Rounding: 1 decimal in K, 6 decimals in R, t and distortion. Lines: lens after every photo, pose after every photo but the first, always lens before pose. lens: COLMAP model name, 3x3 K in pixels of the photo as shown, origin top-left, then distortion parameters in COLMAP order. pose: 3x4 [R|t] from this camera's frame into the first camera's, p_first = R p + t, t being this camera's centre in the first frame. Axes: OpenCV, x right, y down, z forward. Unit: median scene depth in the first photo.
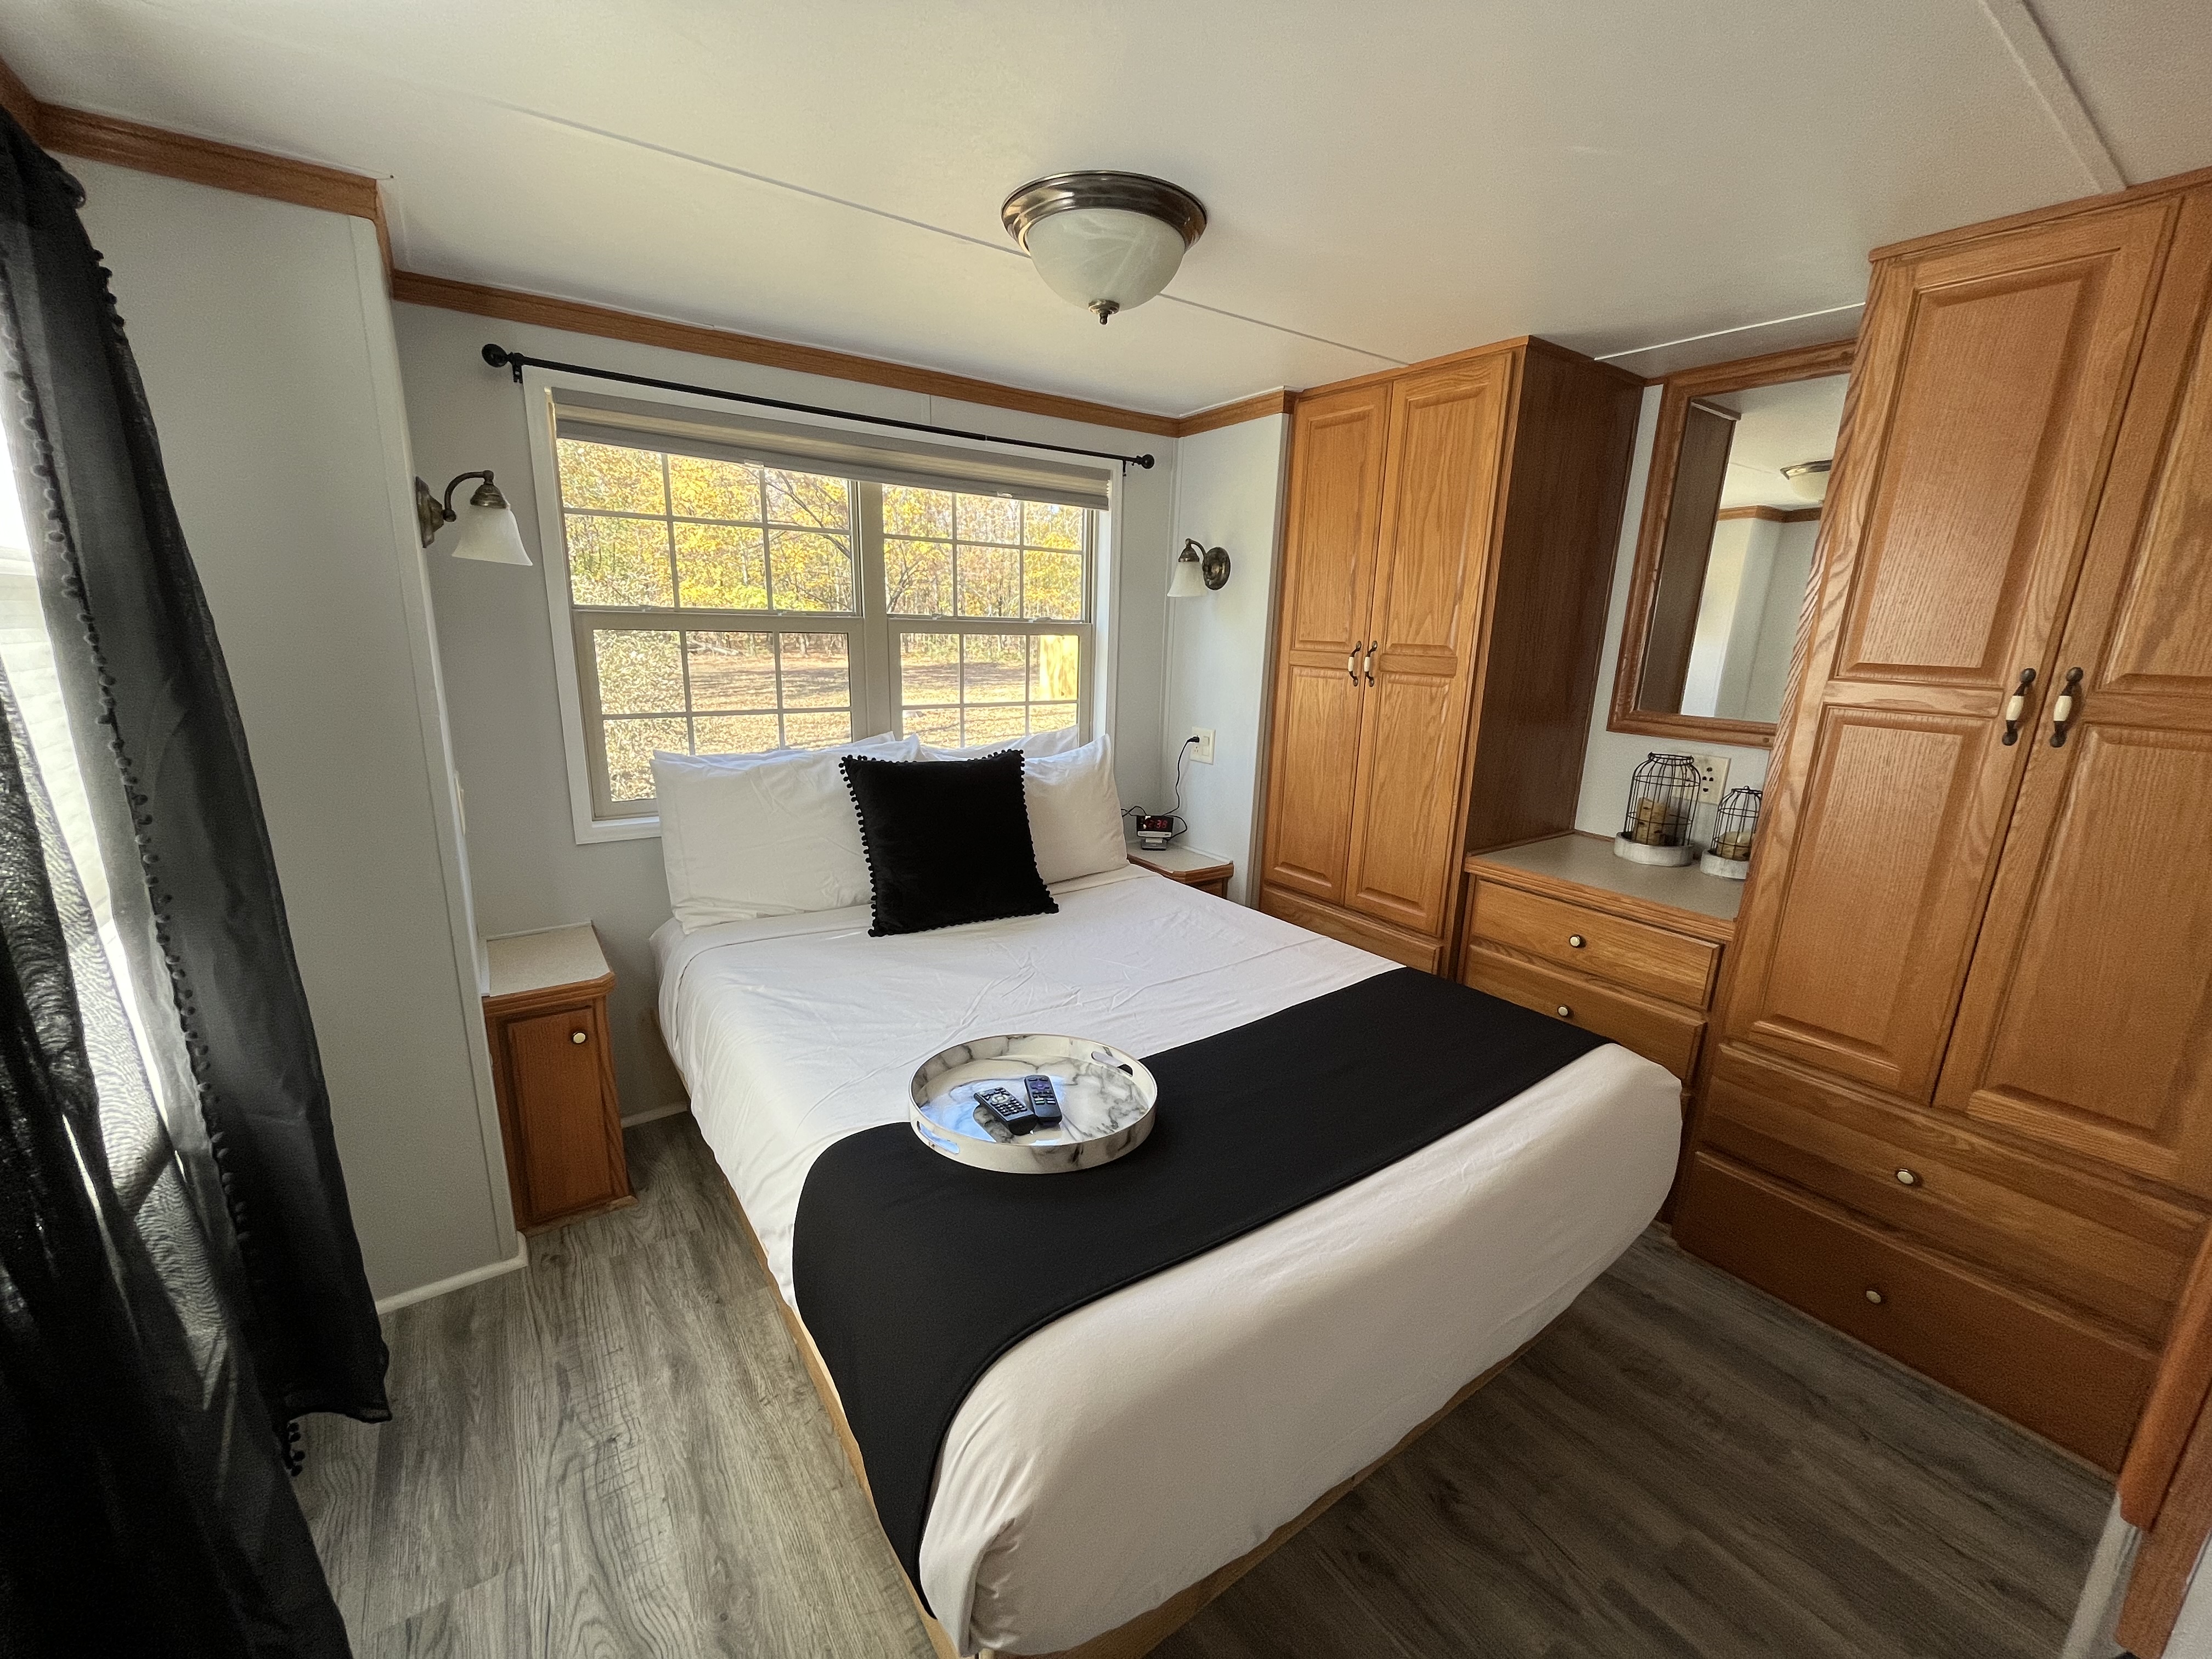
lens RADIAL K [[891.4, 0, 1102.0], [0, 891.4, 842.9], [0, 0, 1]] dist [-0.003088, 0.000122]
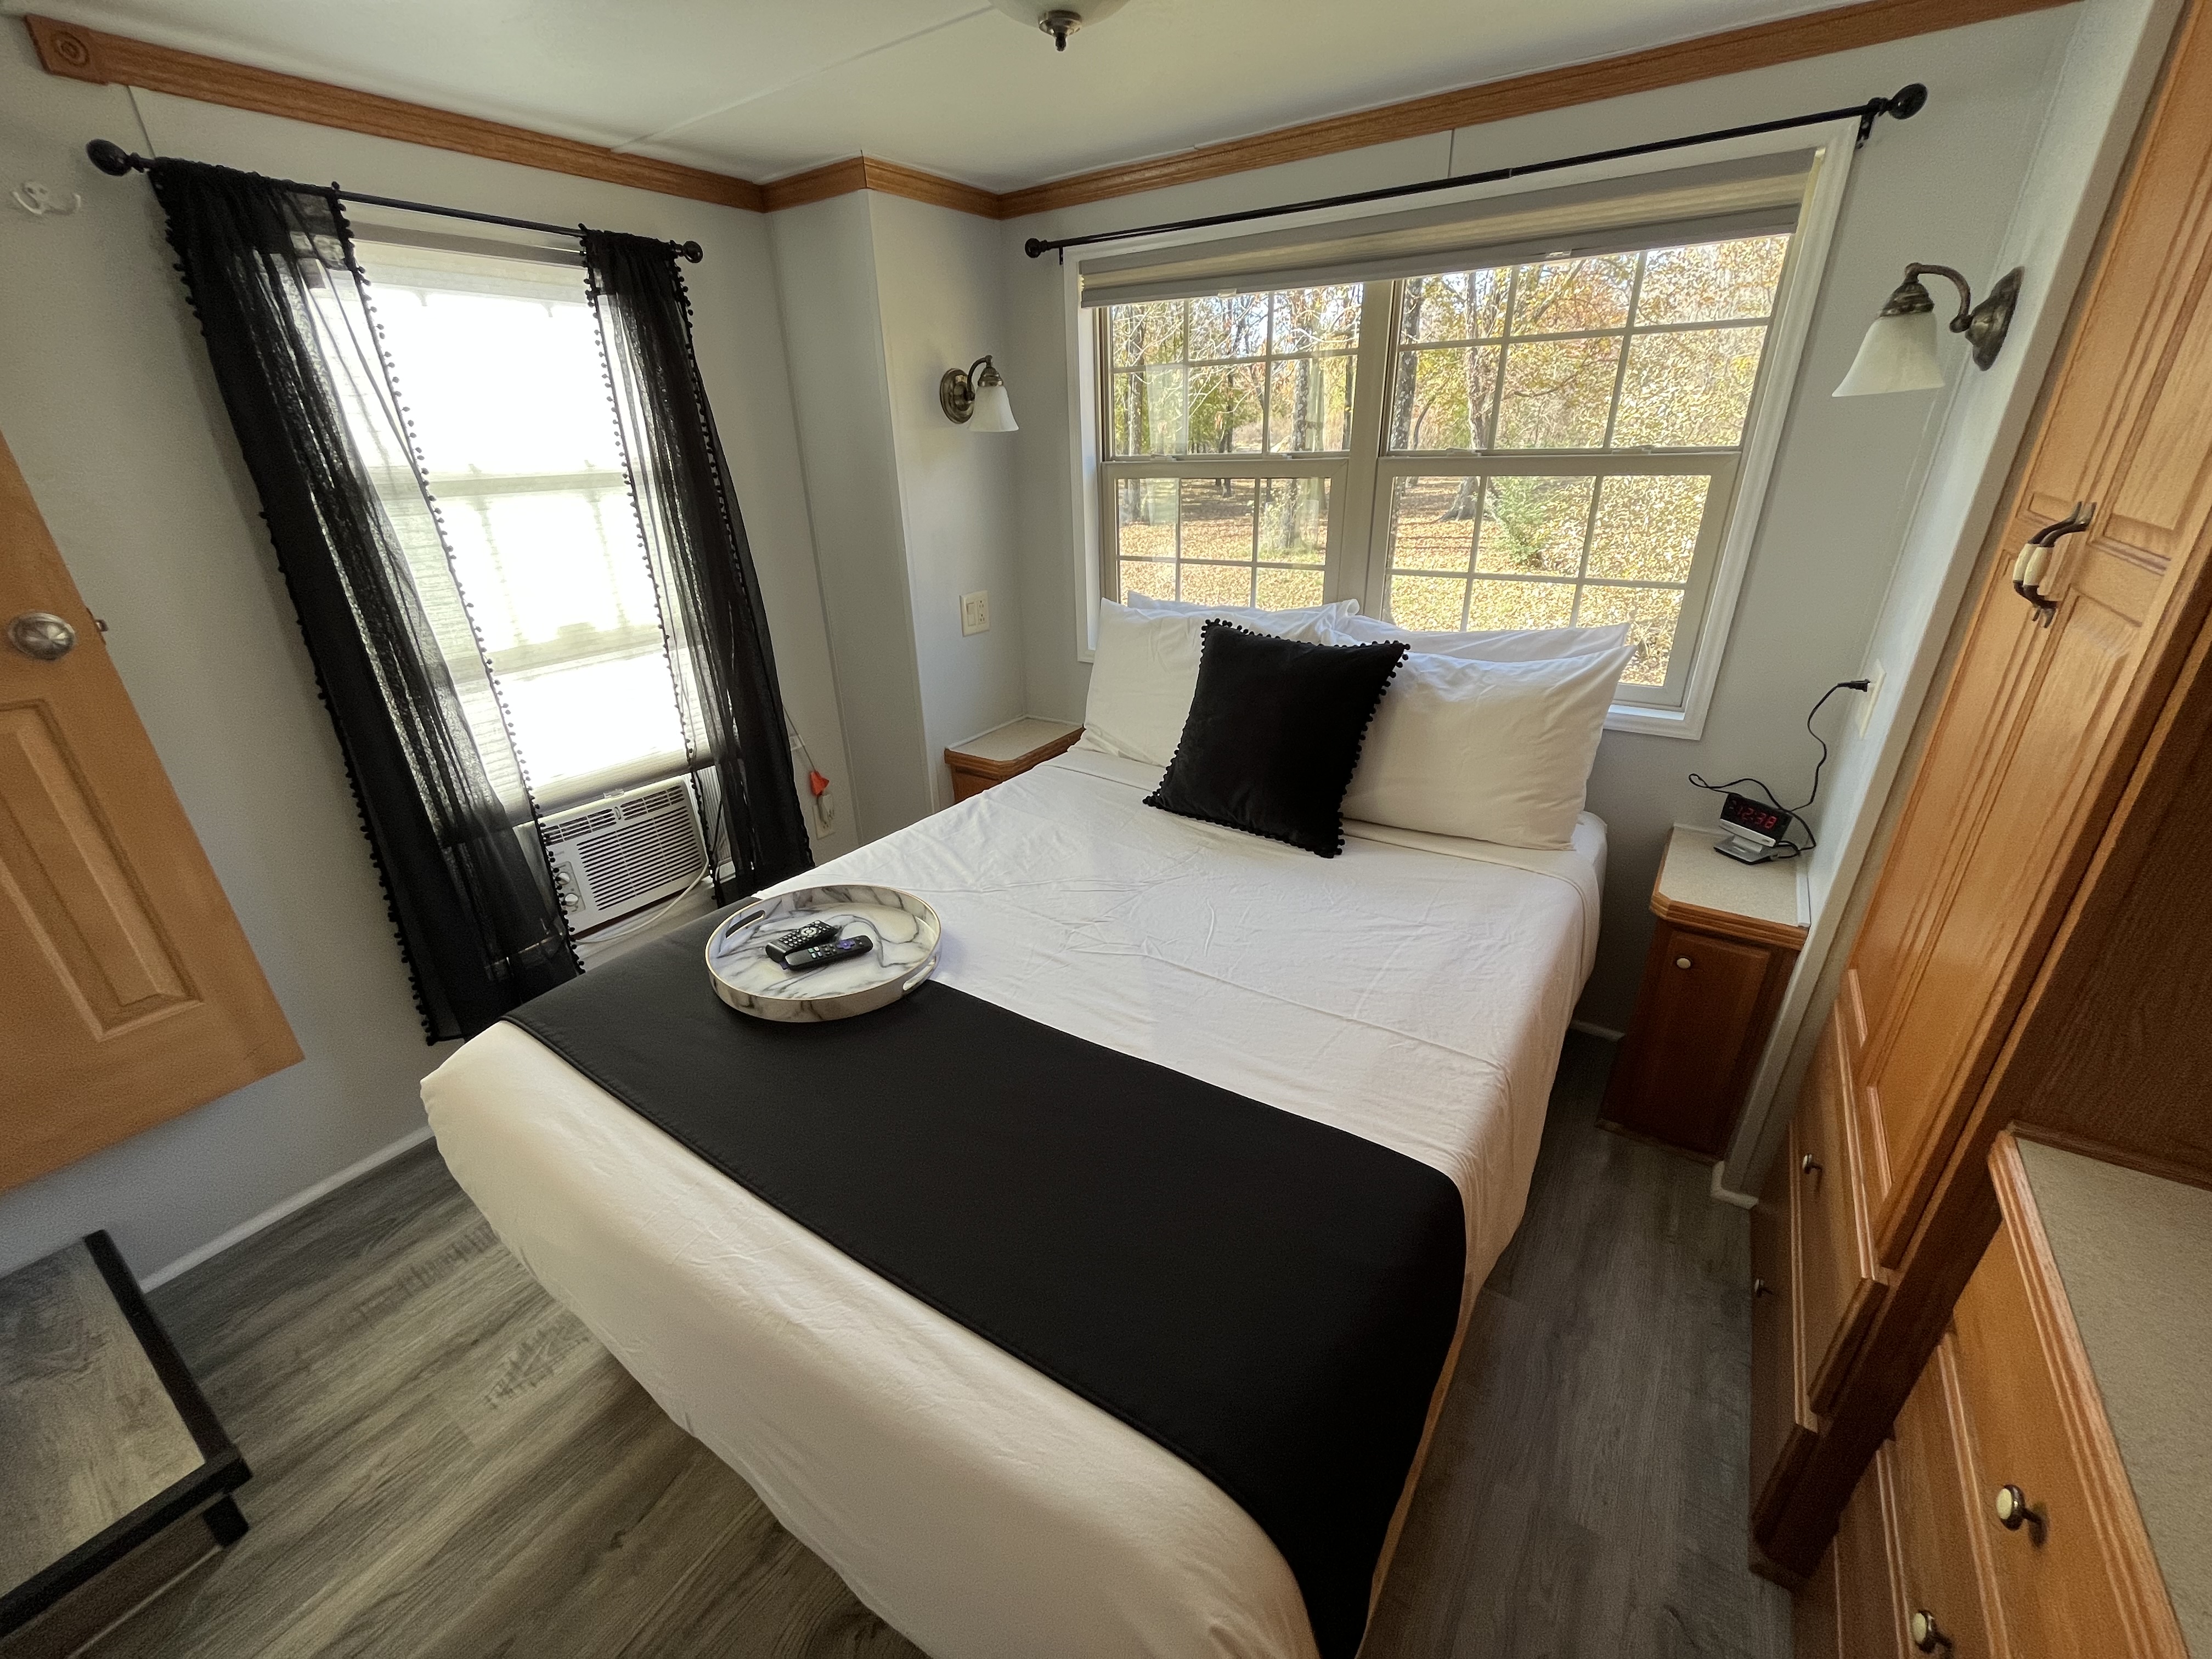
lens RADIAL K [[891.4, 0, 1100.0], [0, 891.4, 842.5], [0, 0, 1]] dist [-0.003088, 0.000122]
pose [[0.352100, 0.353967, -0.866448, 0.567759], [-0.186194, 0.933717, 0.305784, -0.140856], [0.917255, 0.053661, 0.394669, 0.519328]]
